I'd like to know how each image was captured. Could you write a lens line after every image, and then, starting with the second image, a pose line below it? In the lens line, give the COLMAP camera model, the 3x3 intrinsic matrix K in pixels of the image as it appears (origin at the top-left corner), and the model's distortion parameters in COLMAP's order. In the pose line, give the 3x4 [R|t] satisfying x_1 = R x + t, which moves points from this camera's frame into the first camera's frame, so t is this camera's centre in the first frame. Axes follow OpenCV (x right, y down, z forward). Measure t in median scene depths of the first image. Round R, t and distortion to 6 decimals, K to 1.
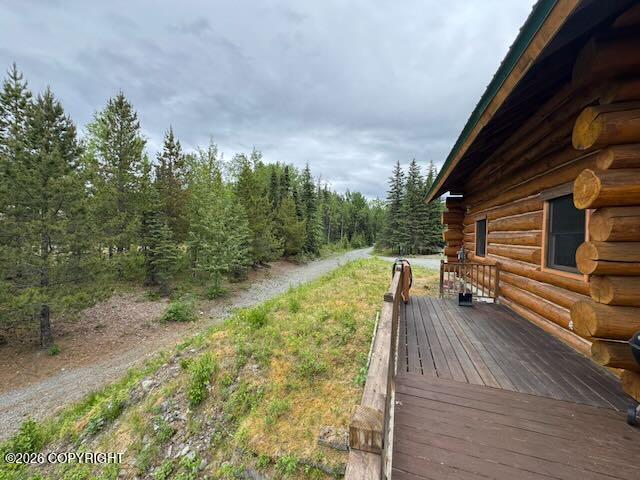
lens RADIAL K [[256.2, 0, 318.5], [0, 256.2, 240.6], [0, 0, 1]] dist [-0.002752, 0.000231]
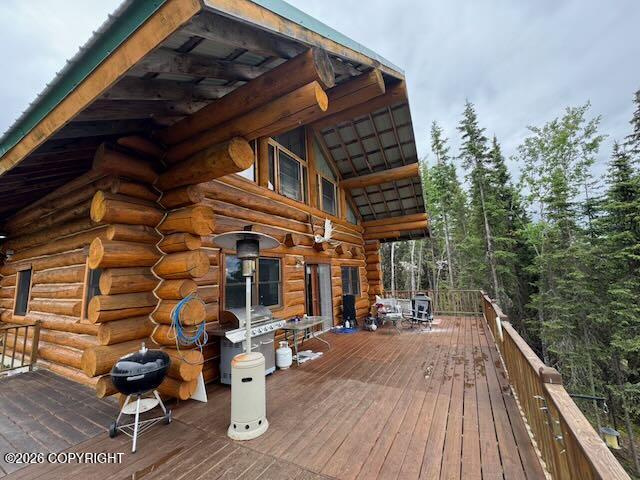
lens RADIAL K [[256.2, 0, 321.0], [0, 256.2, 237.9], [0, 0, 1]] dist [-0.002752, 0.000231]
pose [[0.202521, 0.113346, 0.972696, 0.020207], [0.066362, 0.989407, -0.129110, -0.019385], [-0.977027, 0.090698, 0.192854, -0.150282]]
